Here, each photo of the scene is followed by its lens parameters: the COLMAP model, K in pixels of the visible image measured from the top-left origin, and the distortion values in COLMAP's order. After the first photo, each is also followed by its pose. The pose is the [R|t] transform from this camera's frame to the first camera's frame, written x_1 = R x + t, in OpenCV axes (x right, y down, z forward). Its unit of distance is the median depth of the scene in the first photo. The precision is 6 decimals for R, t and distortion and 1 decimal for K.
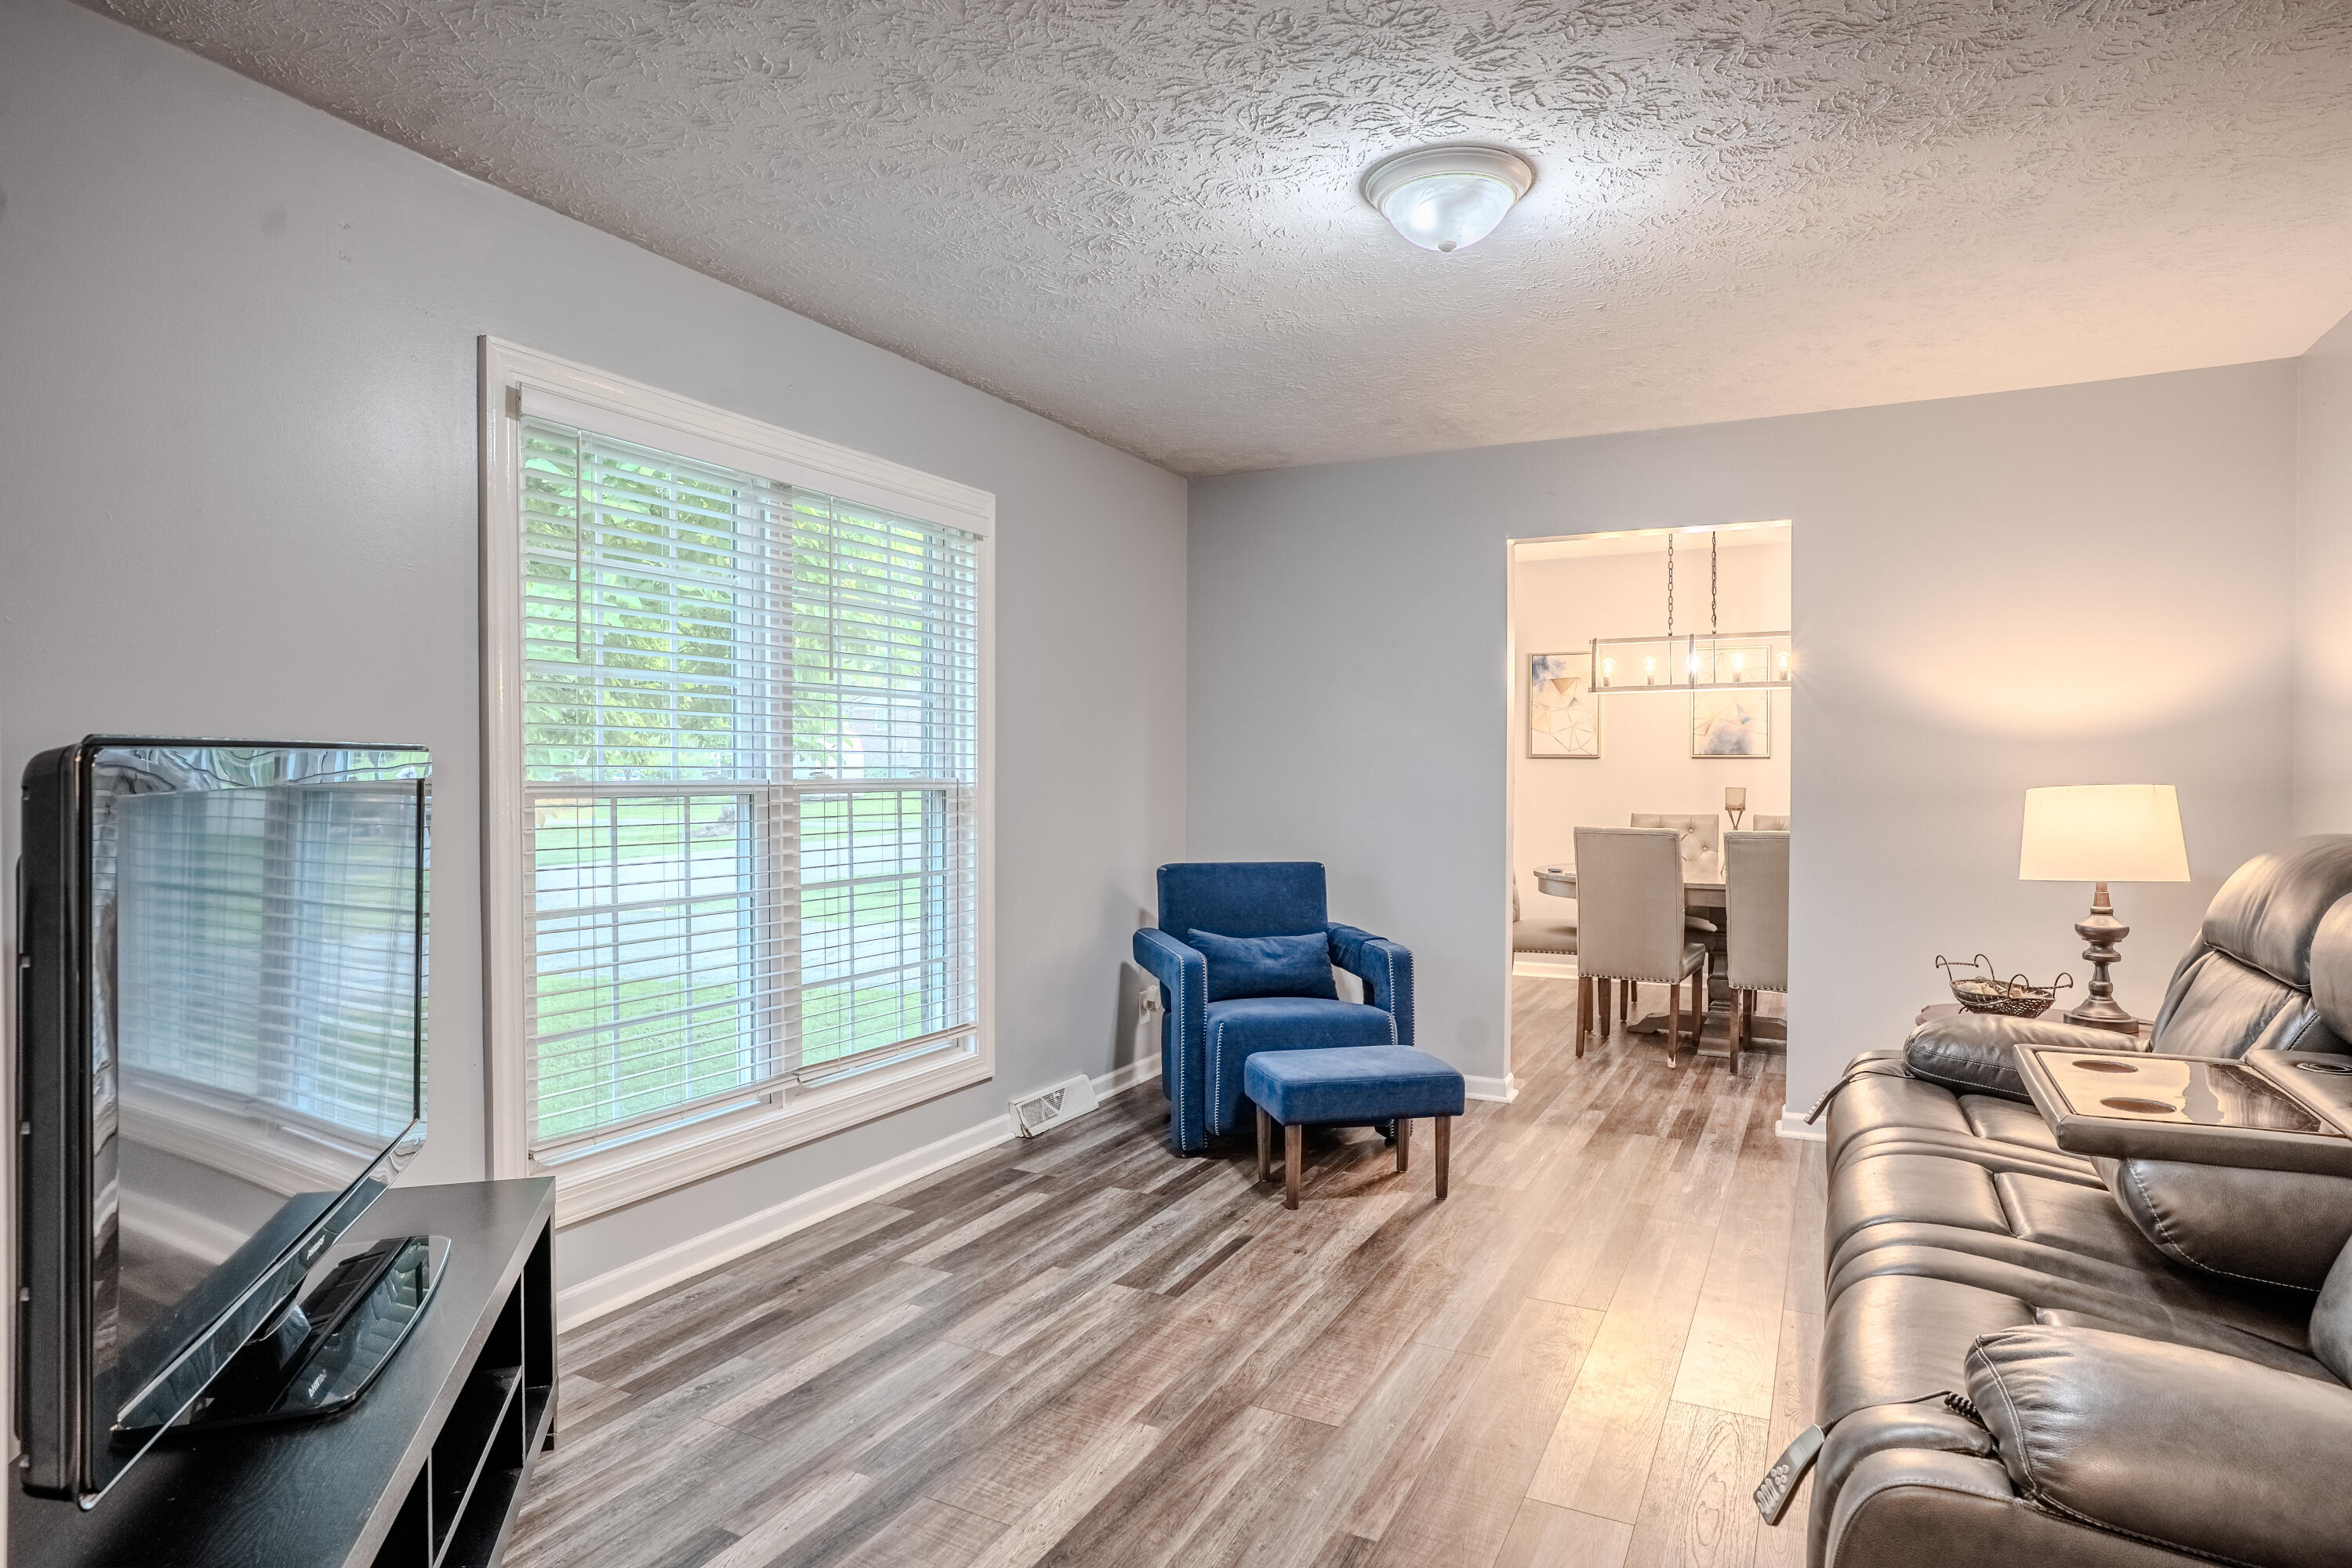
lens RADIAL K [[1295.1, 0, 1176.0], [0, 1295.1, 784.0], [0, 0, 1]] dist [-0.056682, 0.041028]
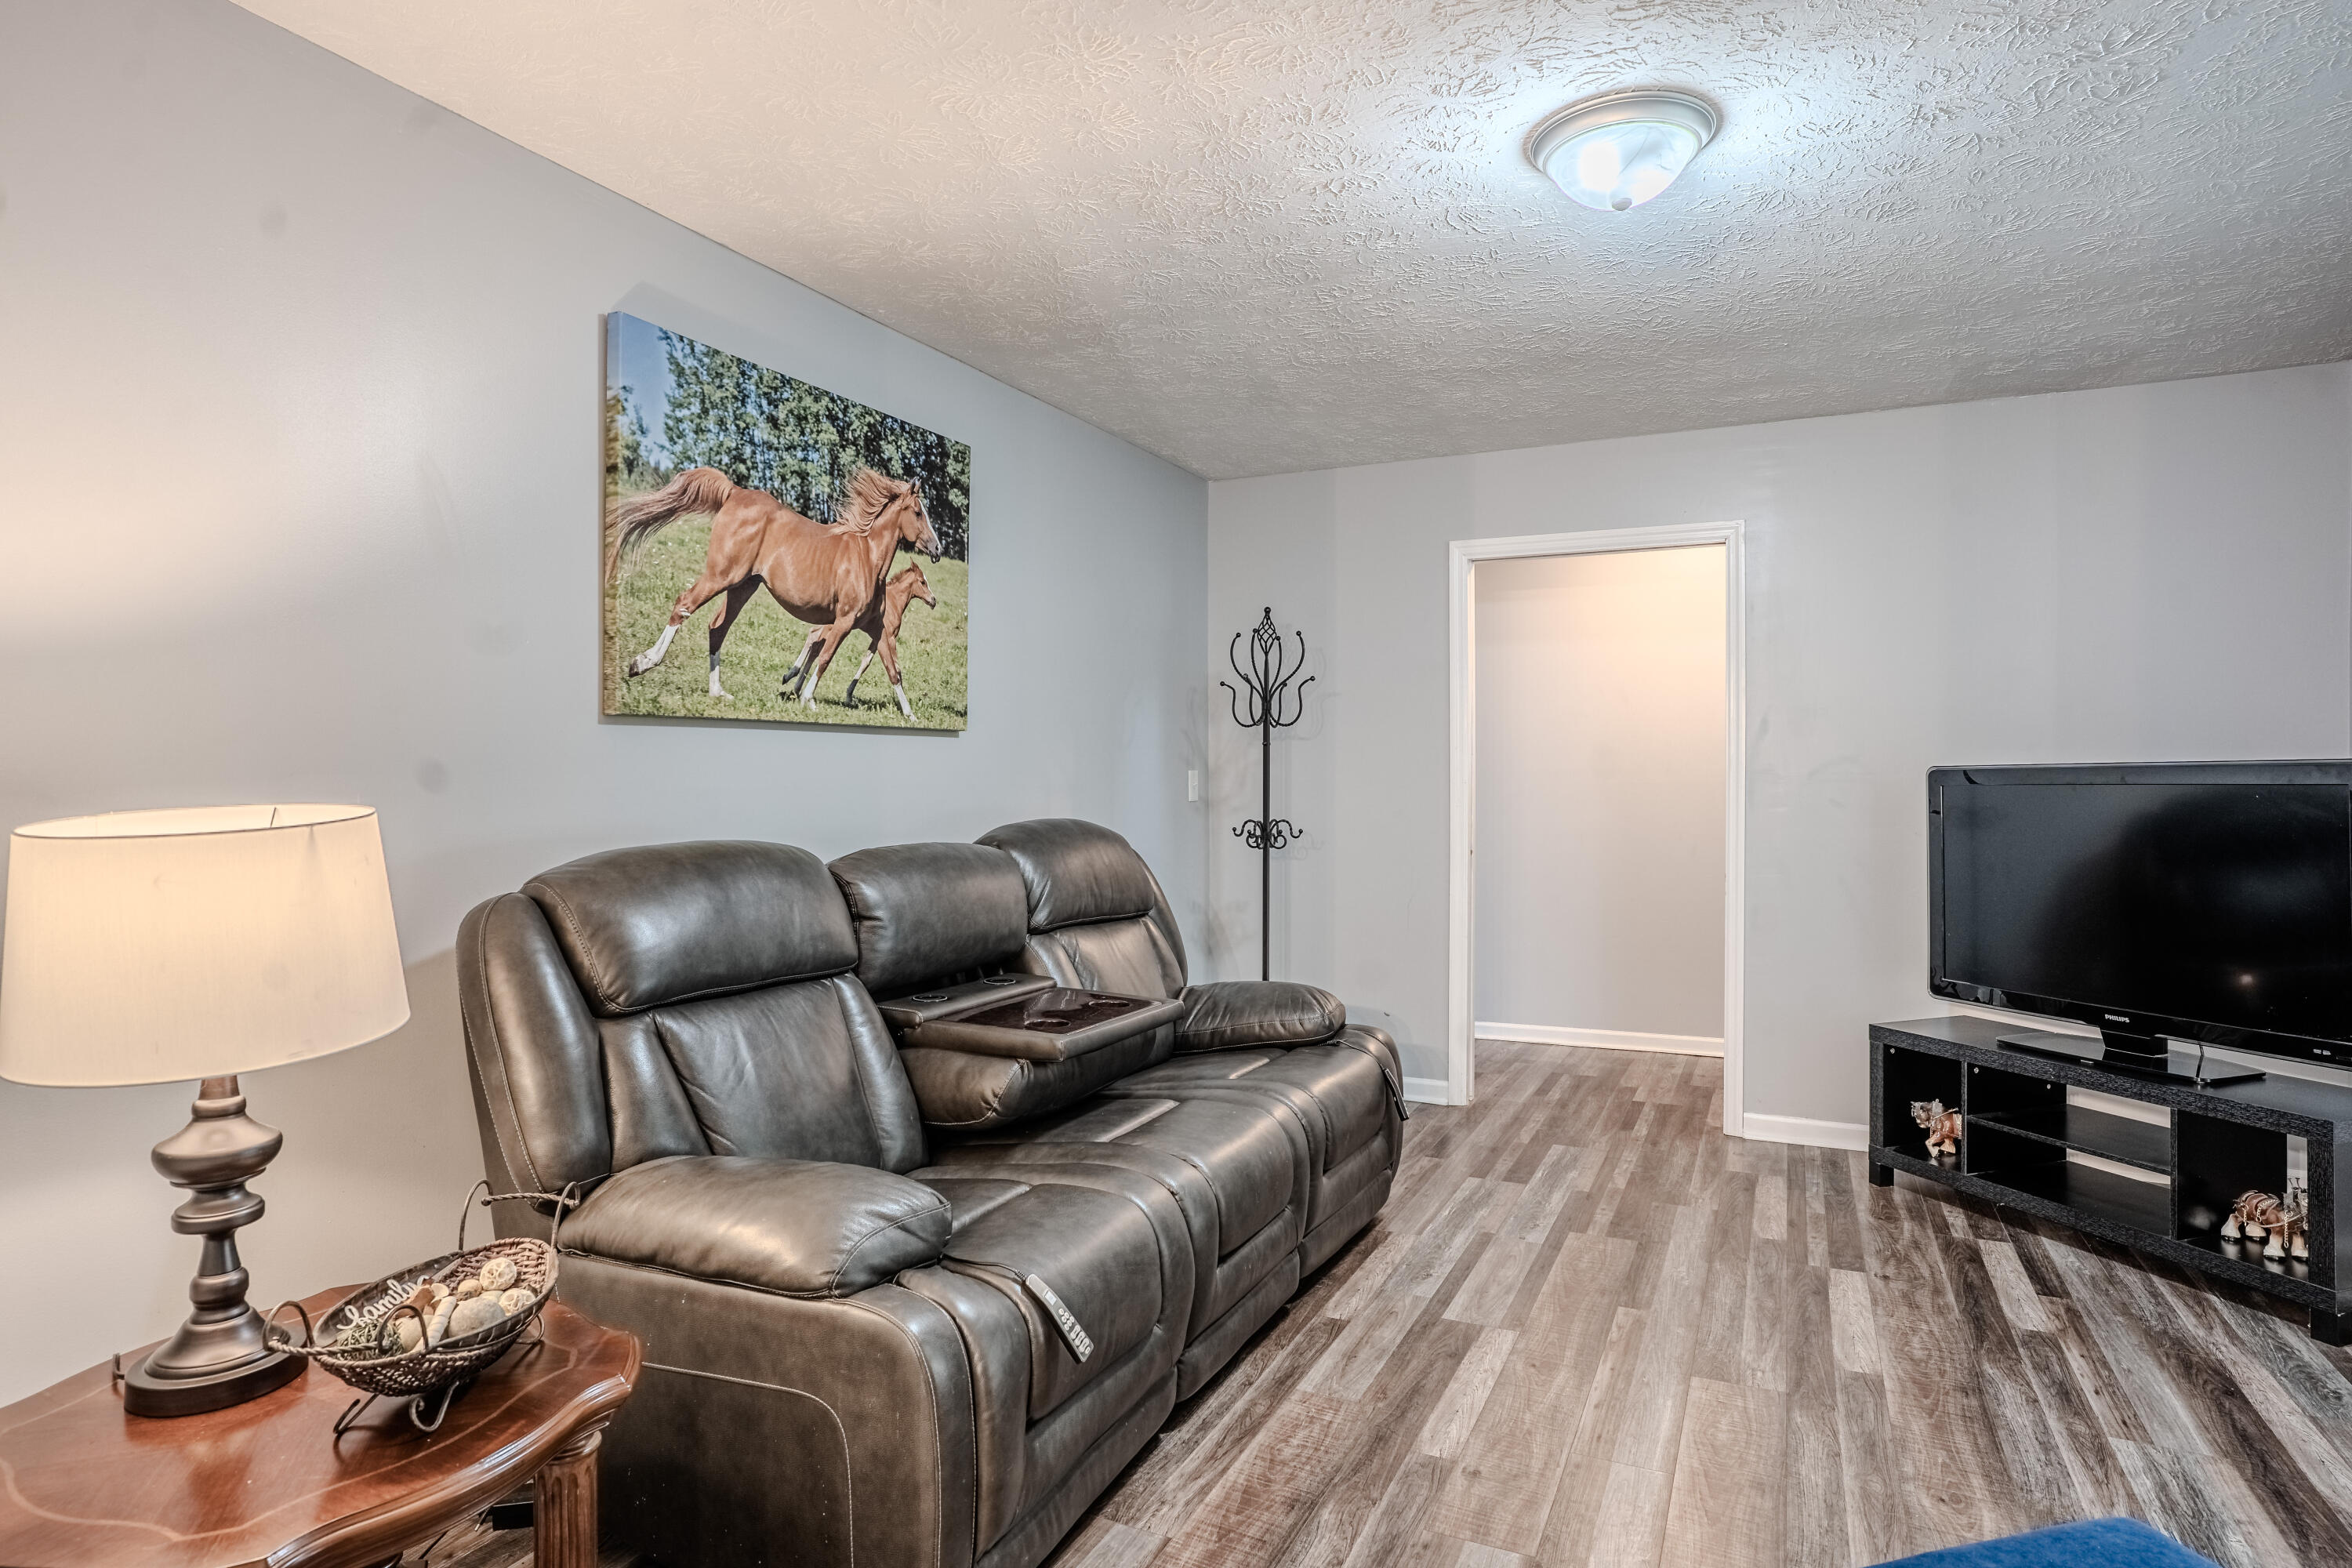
lens RADIAL K [[1295.1, 0, 1176.0], [0, 1295.1, 784.0], [0, 0, 1]] dist [-0.056682, 0.041028]
pose [[-0.999399, 0.001213, -0.034633, 0.589514], [0.000604, 0.999845, 0.017612, -0.026498], [0.034649, 0.017580, -0.999245, 2.007168]]
